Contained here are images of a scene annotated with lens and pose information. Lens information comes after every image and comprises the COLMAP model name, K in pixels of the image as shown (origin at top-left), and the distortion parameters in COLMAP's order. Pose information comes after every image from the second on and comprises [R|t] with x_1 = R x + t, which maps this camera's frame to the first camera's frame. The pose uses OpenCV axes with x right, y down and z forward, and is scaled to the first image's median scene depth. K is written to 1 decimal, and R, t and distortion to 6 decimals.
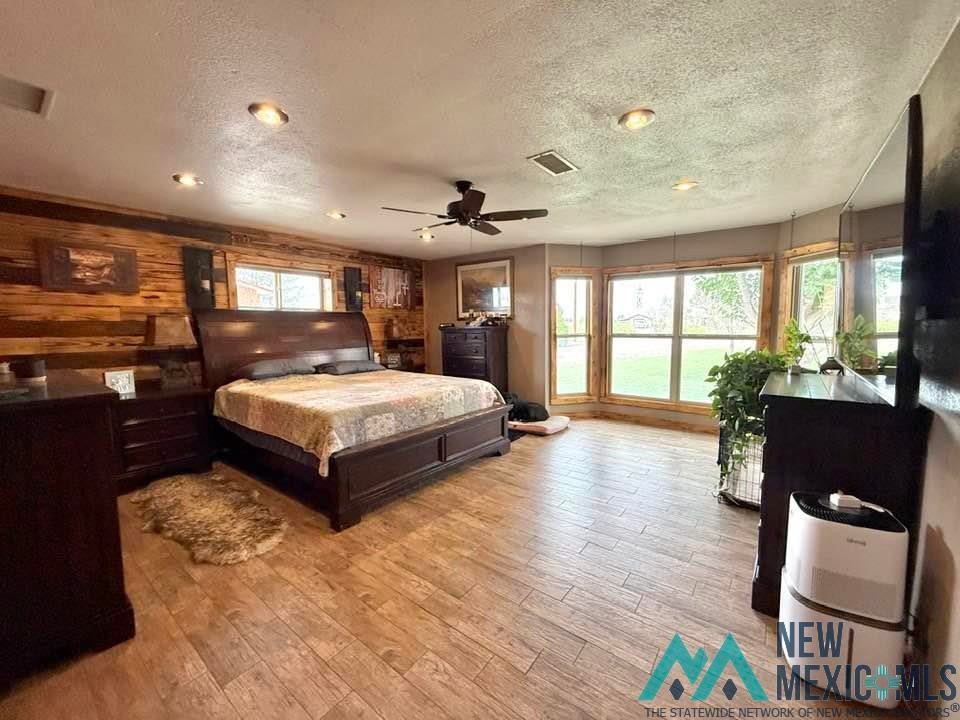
lens RADIAL K [[387.6, 0, 481.0], [0, 387.6, 360.0], [0, 0, 1]] dist [0.004288, -0.000465]
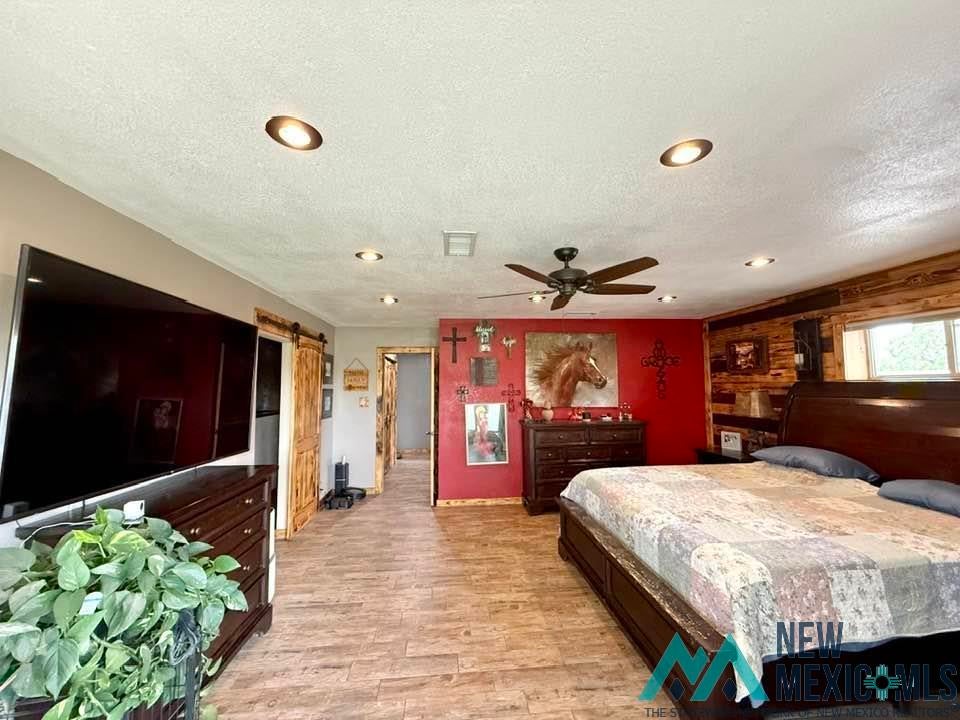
lens RADIAL K [[387.6, 0, 477.5], [0, 387.6, 356.1], [0, 0, 1]] dist [0.004288, -0.000465]
pose [[-0.745791, -0.033483, -0.665338, 0.555716], [-0.041989, 0.999113, -0.003213, -0.171769], [0.664856, 0.025540, -0.746535, 1.255321]]
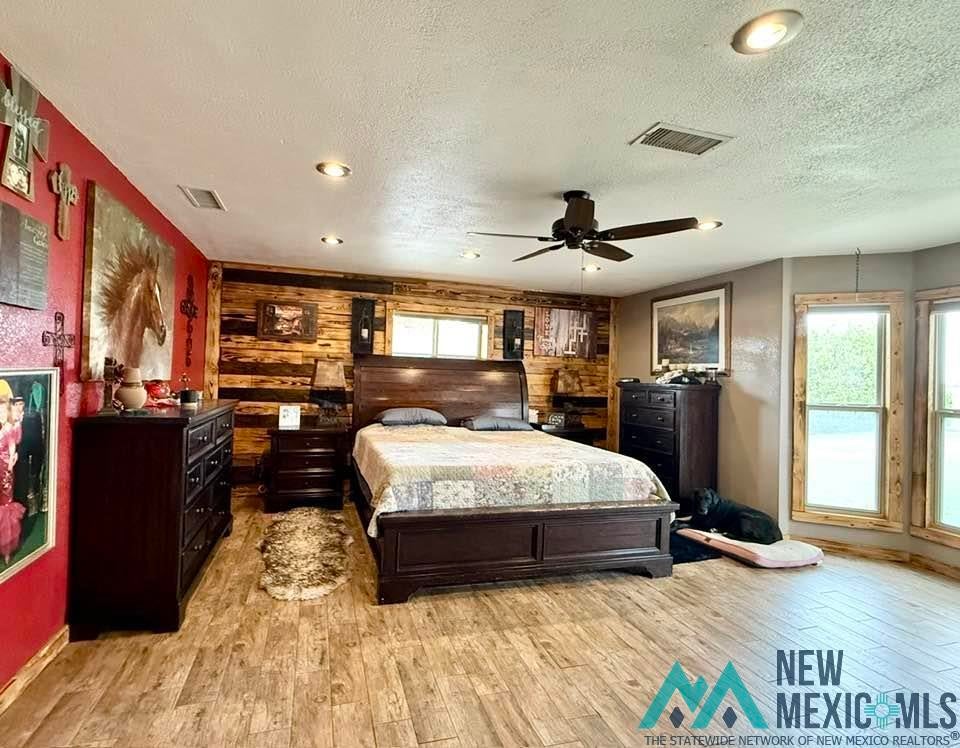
lens RADIAL K [[463.2, 0, 446.8], [0, 463.2, 371.9], [0, 0, 1]] dist [-0.000134, 0.000422]
pose [[0.803560, 0.030883, -0.594422, 0.251348], [-0.093245, 0.992854, -0.074468, -0.012533], [0.587874, 0.115266, 0.800698, 0.128117]]
